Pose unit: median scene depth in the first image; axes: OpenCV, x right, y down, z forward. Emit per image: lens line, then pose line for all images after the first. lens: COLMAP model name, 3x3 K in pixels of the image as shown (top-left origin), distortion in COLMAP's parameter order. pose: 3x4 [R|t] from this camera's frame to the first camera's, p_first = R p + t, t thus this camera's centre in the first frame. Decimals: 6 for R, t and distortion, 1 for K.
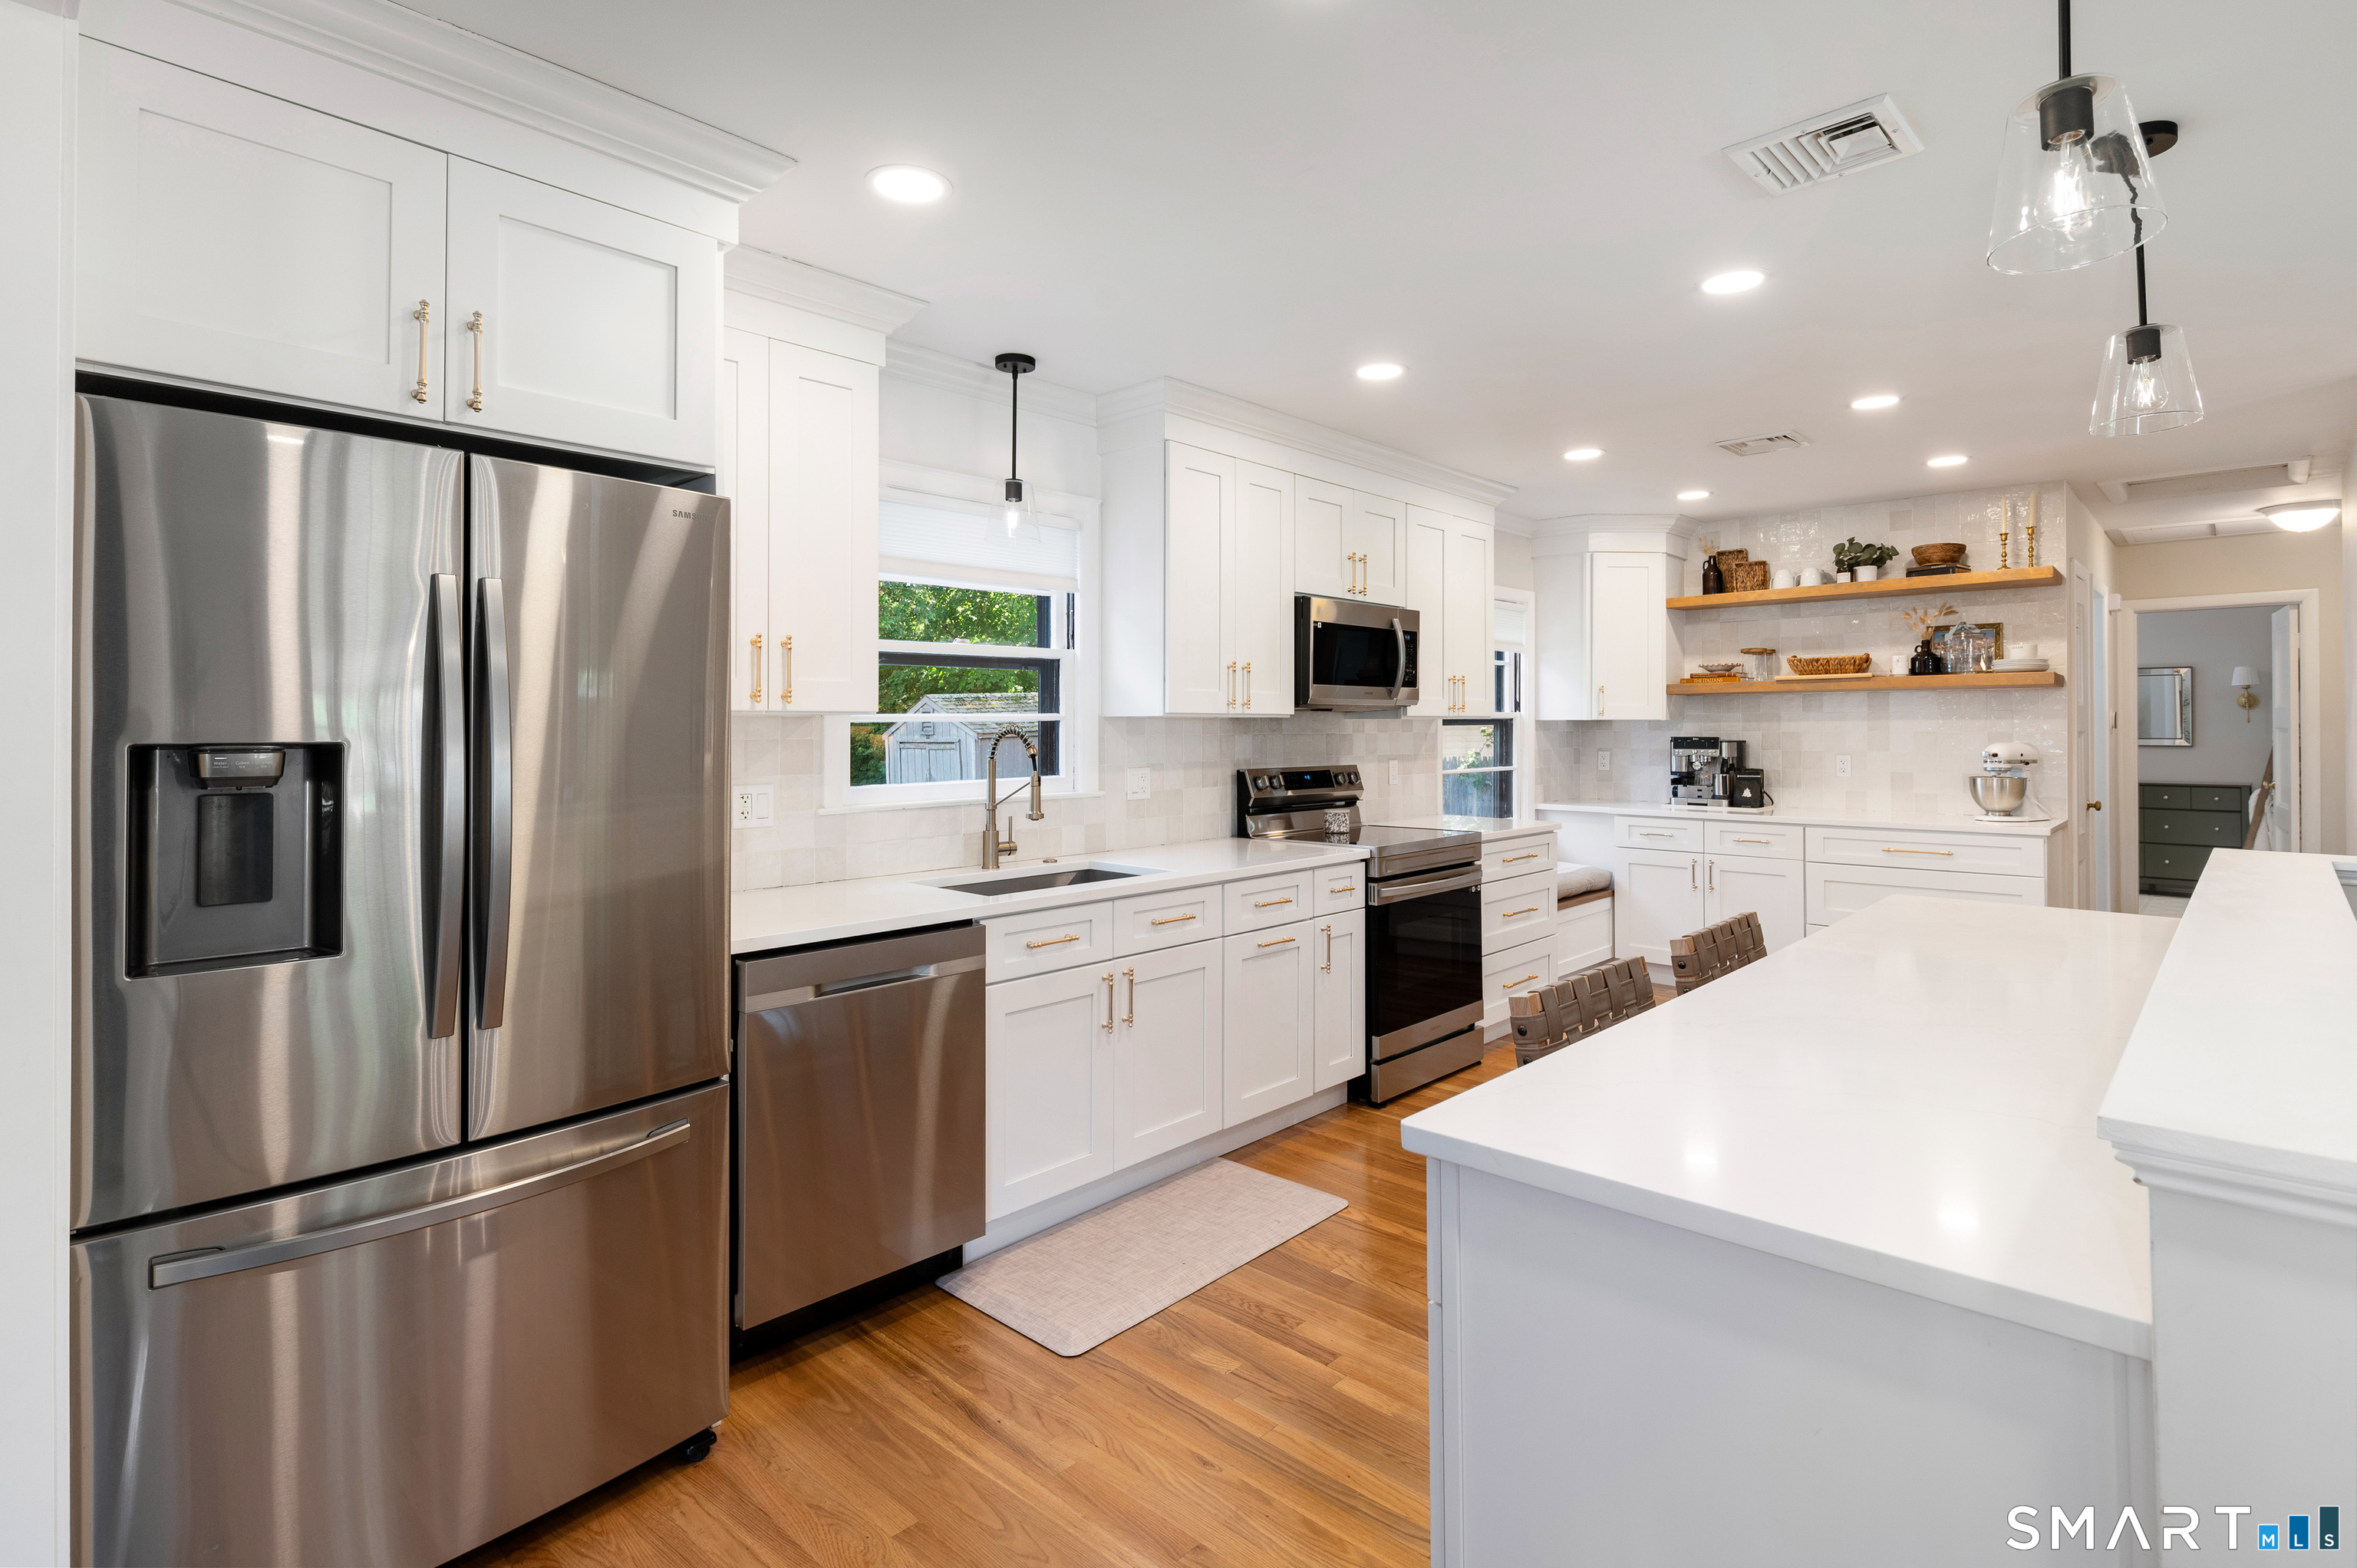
lens RADIAL K [[1146.3, 0, 1188.6], [0, 1146.3, 712.5], [0, 0, 1]] dist [0.000467, -0.000448]
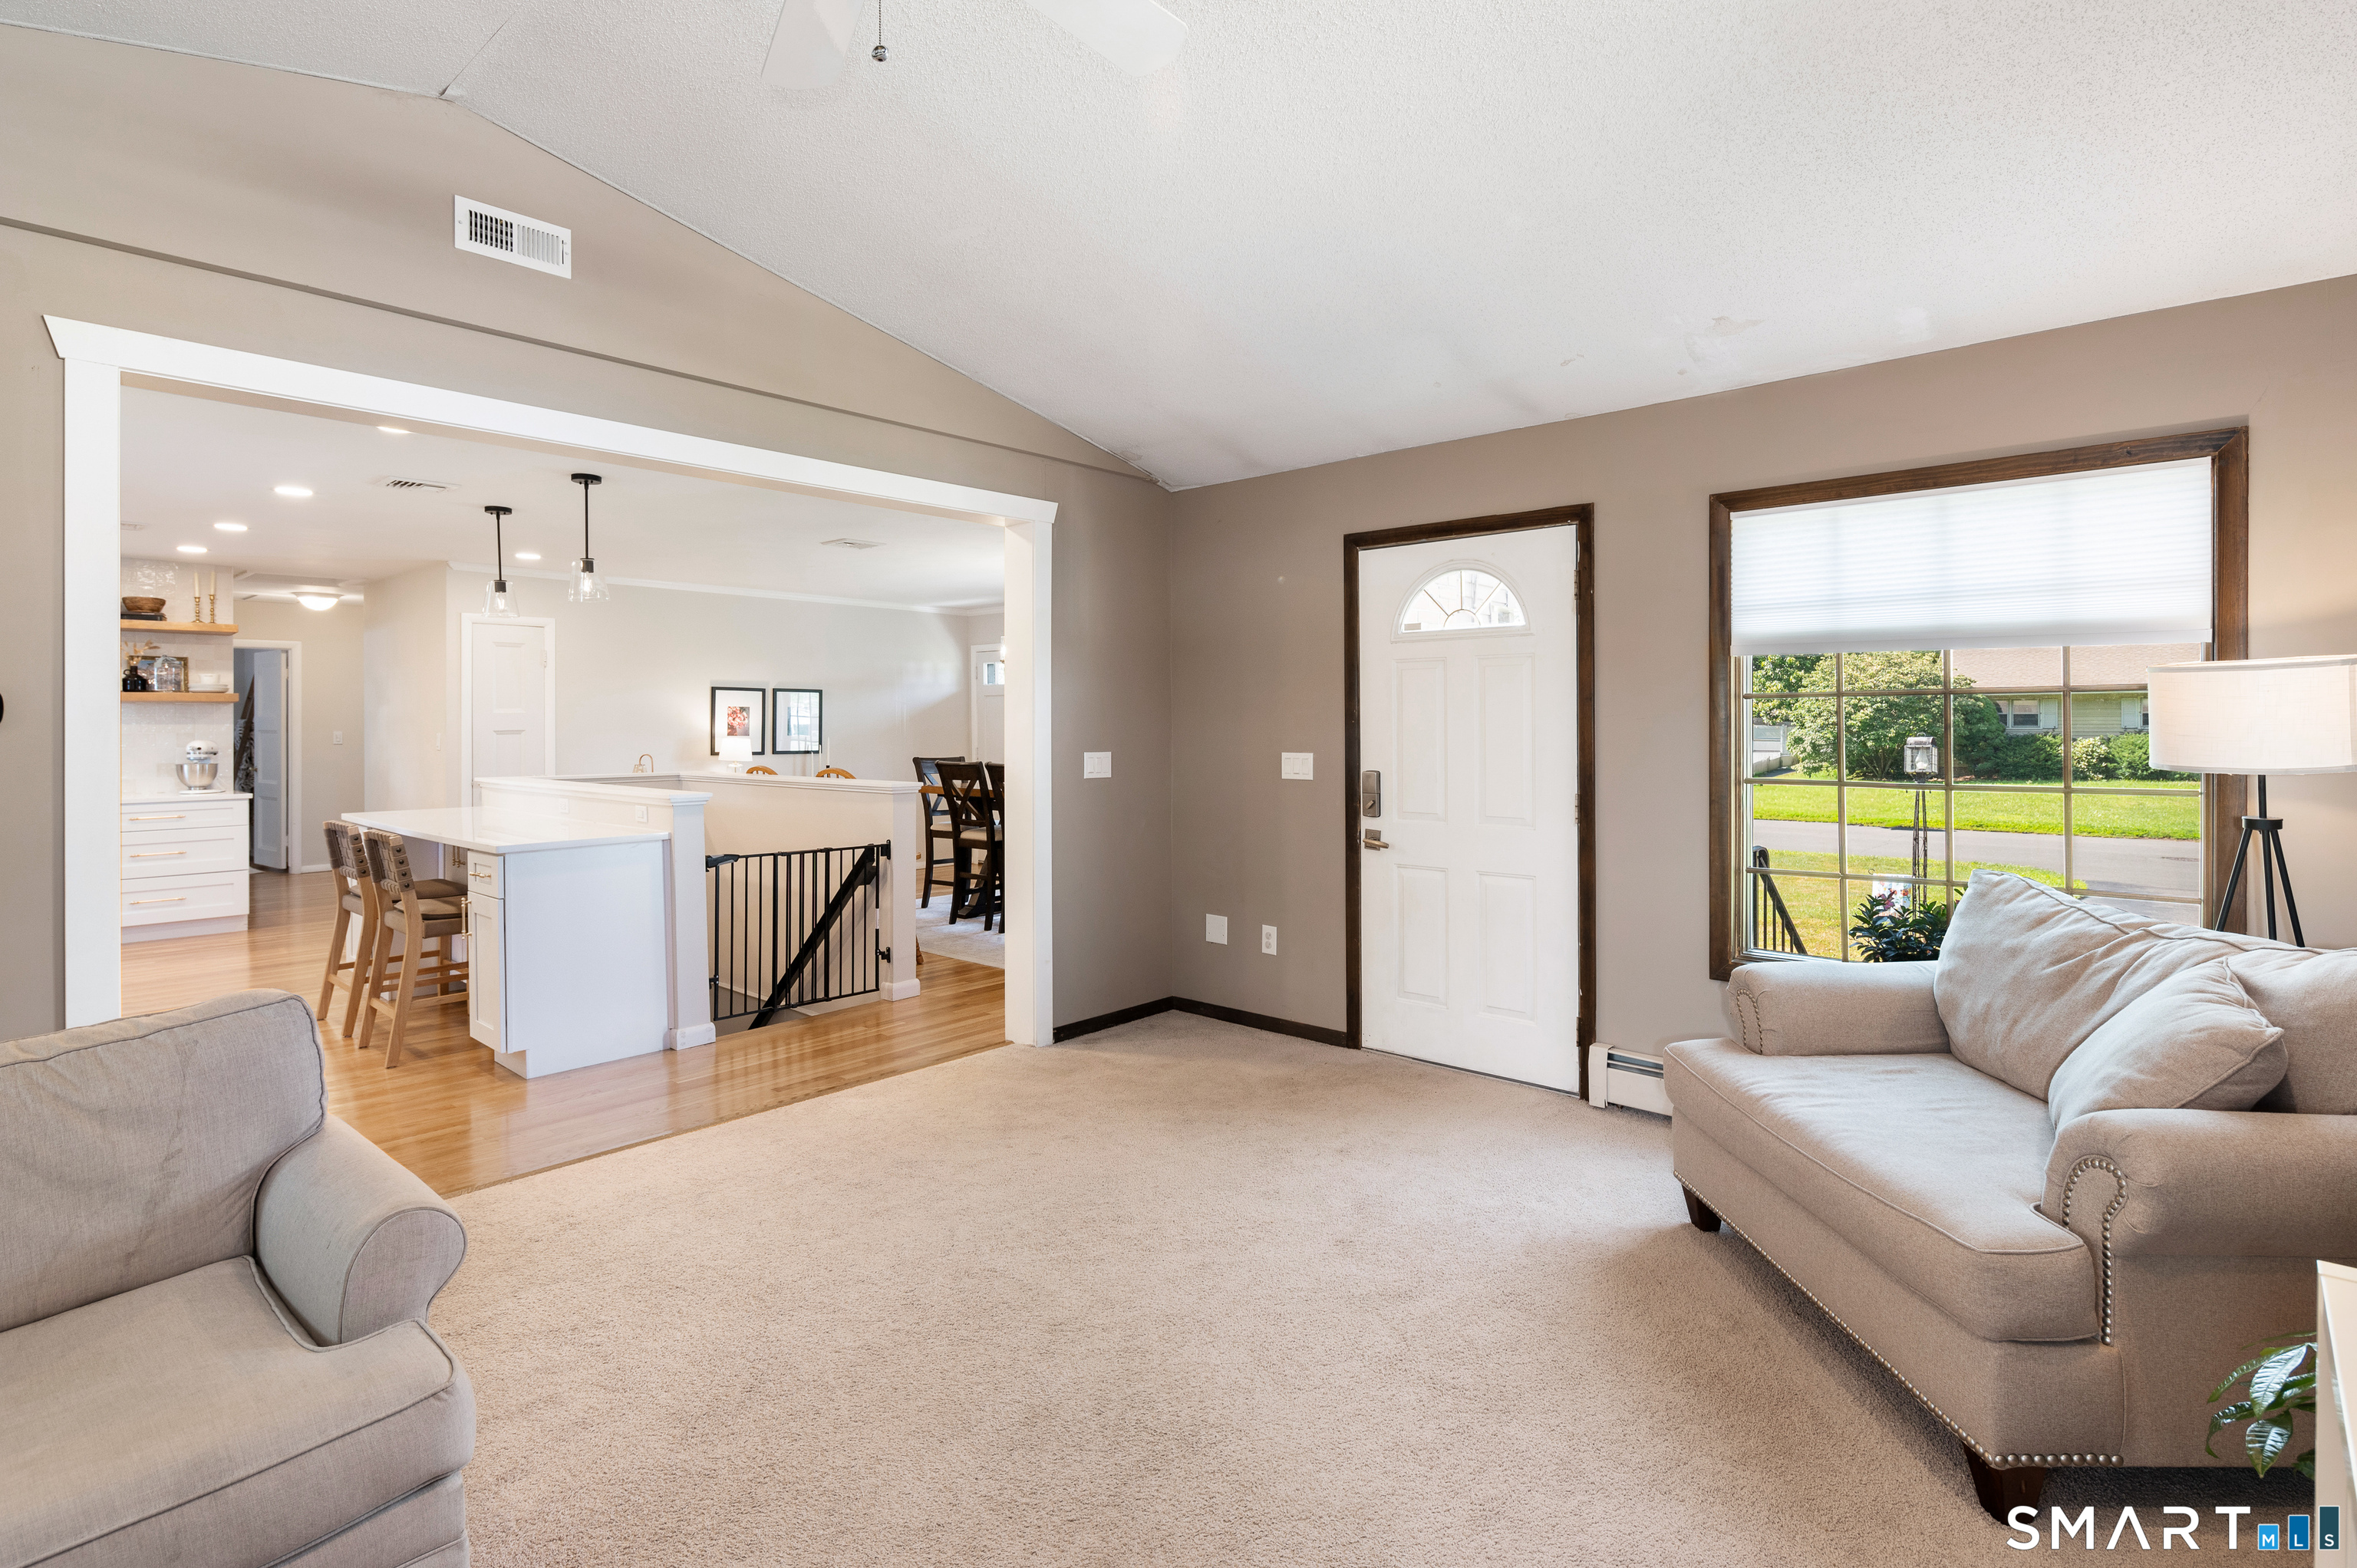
lens RADIAL K [[1144.5, 0, 1187.7], [0, 1144.5, 724.6], [0, 0, 1]] dist [0.000095, -0.000680]
pose [[-0.028274, 0.001872, 0.999598, -0.762664], [-0.008923, 0.999958, -0.002125, -0.002087], [-0.999560, -0.008979, -0.028256, -0.217417]]
